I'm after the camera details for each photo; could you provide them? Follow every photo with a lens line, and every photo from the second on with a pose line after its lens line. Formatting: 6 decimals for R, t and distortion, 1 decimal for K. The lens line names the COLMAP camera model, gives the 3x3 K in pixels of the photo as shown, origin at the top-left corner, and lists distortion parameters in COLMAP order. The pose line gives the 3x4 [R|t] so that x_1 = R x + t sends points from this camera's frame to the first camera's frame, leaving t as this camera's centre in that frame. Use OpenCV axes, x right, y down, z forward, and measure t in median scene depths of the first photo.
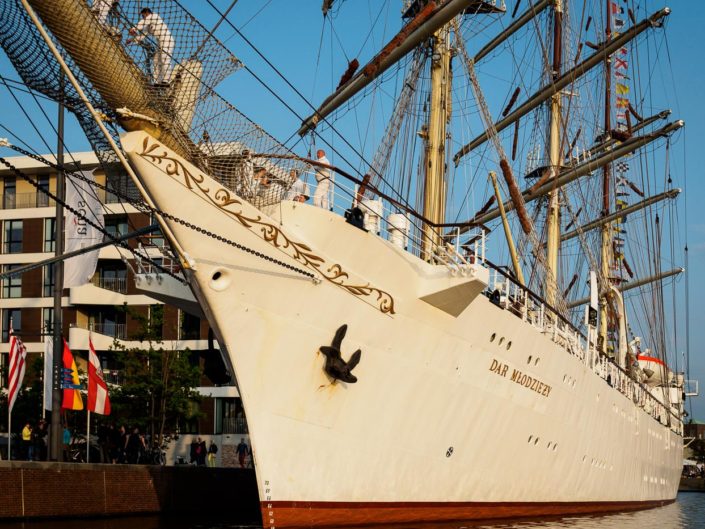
lens RADIAL K [[1176.2, 0, 406.8], [0, 1176.2, 264.3], [0, 0, 1]] dist [-0.016149, -0.007937]
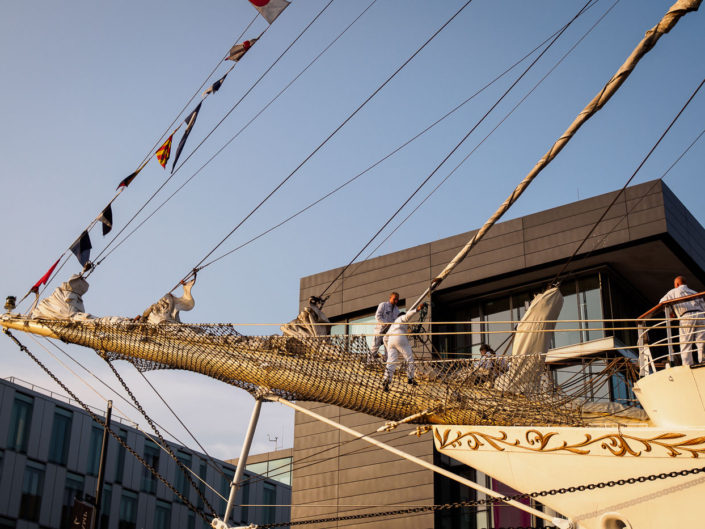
lens RADIAL K [[1152.8, 0, 352.5], [0, 1152.8, 264.5], [0, 0, 1]] dist [-0.034188, -0.068825]
pose [[-0.303809, -0.428377, -0.850996, 0.514346], [0.153308, 0.859594, -0.487437, 0.174832], [0.940317, -0.278552, -0.195479, 0.917464]]
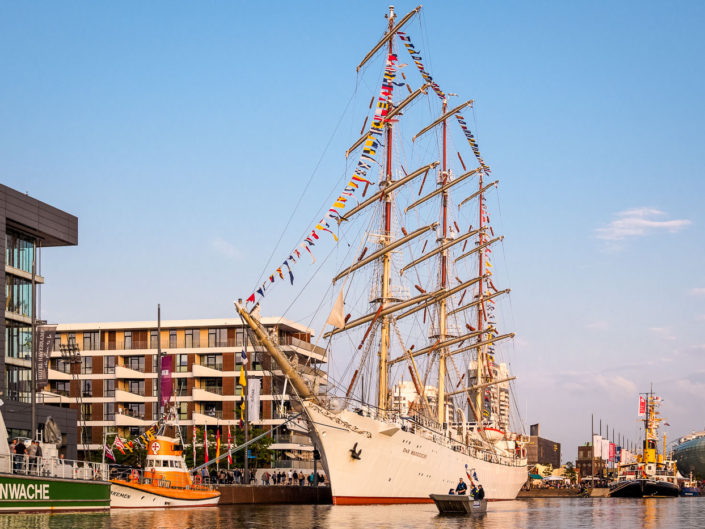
lens RADIAL K [[1152.8, 0, 352.5], [0, 1152.8, 264.5], [0, 0, 1]] dist [-0.034188, -0.068825]
pose [[0.999894, -0.013577, -0.005232, -0.041199], [0.013491, 0.999777, -0.016255, -0.399250], [0.005451, 0.016183, 0.999854, -2.264372]]
